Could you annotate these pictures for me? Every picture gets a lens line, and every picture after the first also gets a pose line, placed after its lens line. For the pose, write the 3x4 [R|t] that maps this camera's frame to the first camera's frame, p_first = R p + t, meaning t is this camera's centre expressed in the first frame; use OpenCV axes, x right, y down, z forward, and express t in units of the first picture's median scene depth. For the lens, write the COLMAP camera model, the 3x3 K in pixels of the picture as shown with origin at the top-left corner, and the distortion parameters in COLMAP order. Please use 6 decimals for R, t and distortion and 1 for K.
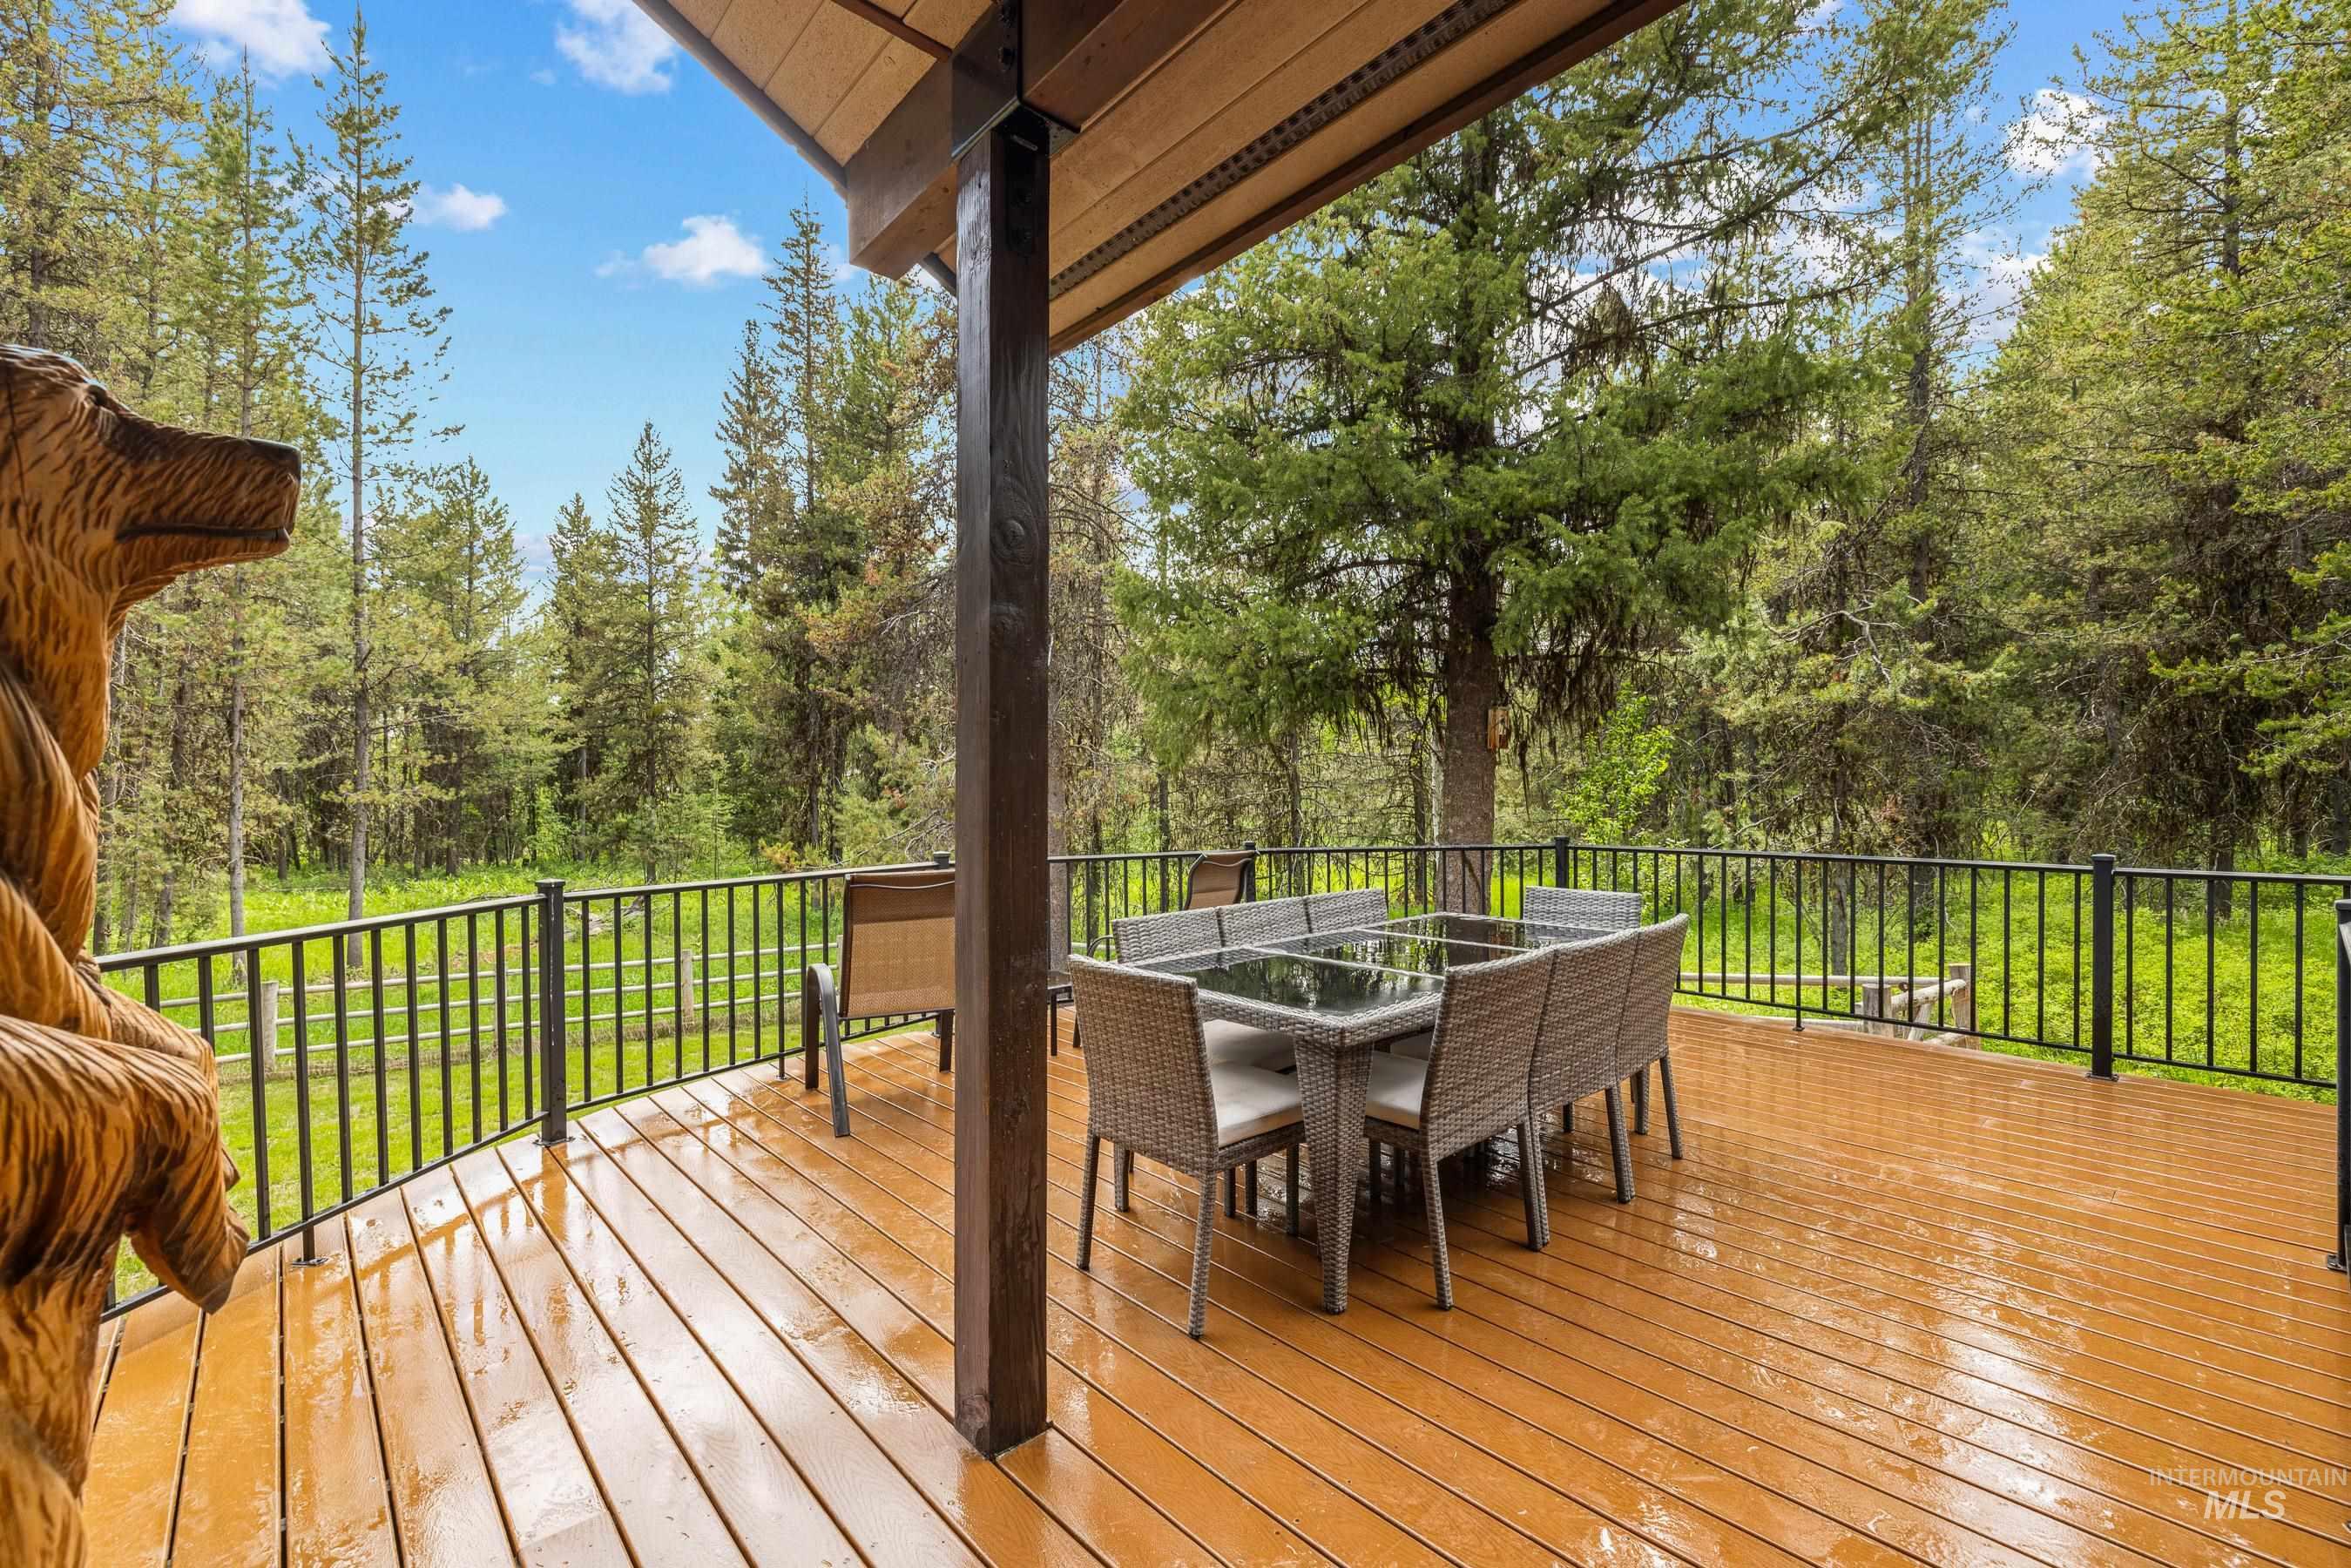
lens RADIAL K [[1017.3, 0, 1174.3], [0, 1017.3, 839.6], [0, 0, 1]] dist [-0.001236, -0.000018]
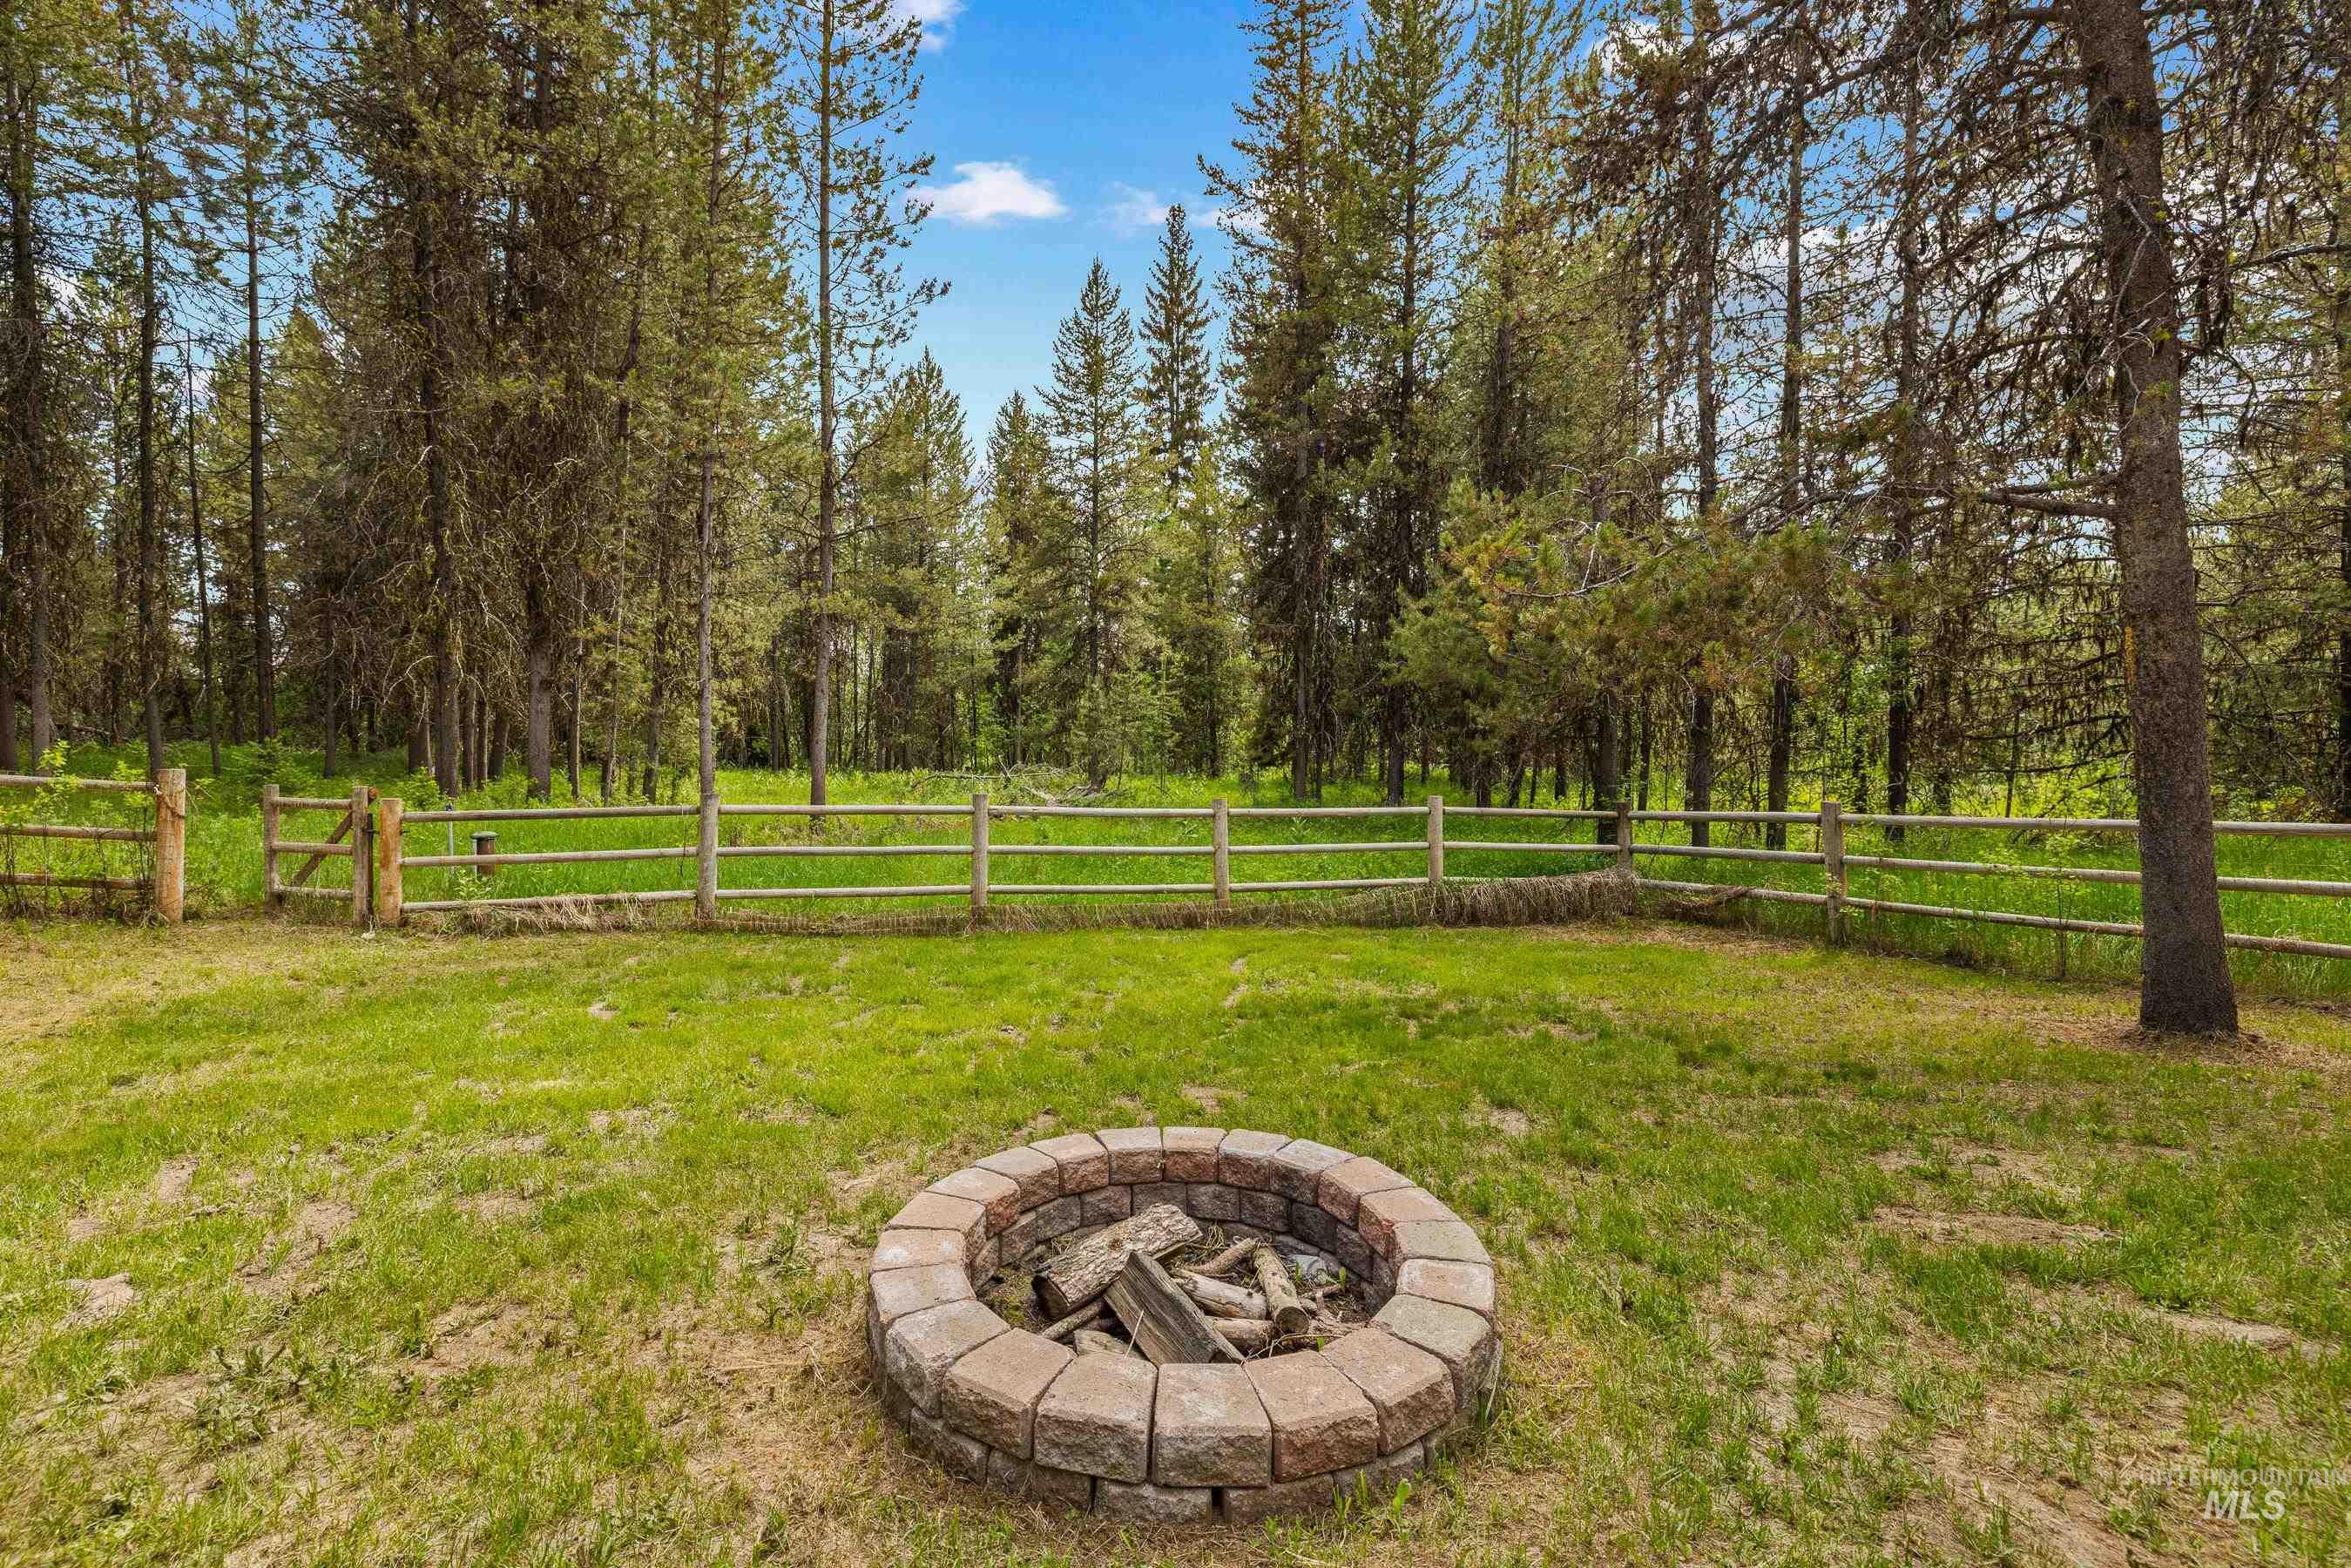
lens RADIAL K [[1002.4, 0, 1175.5], [0, 1002.4, 784.0], [0, 0, 1]] dist [0.000255, 0.000042]
pose [[0.939784, 0.004787, -0.341735, -0.113753], [-0.008587, 0.999917, -0.009609, 0.049648], [0.341661, 0.011965, 0.939747, 0.150135]]
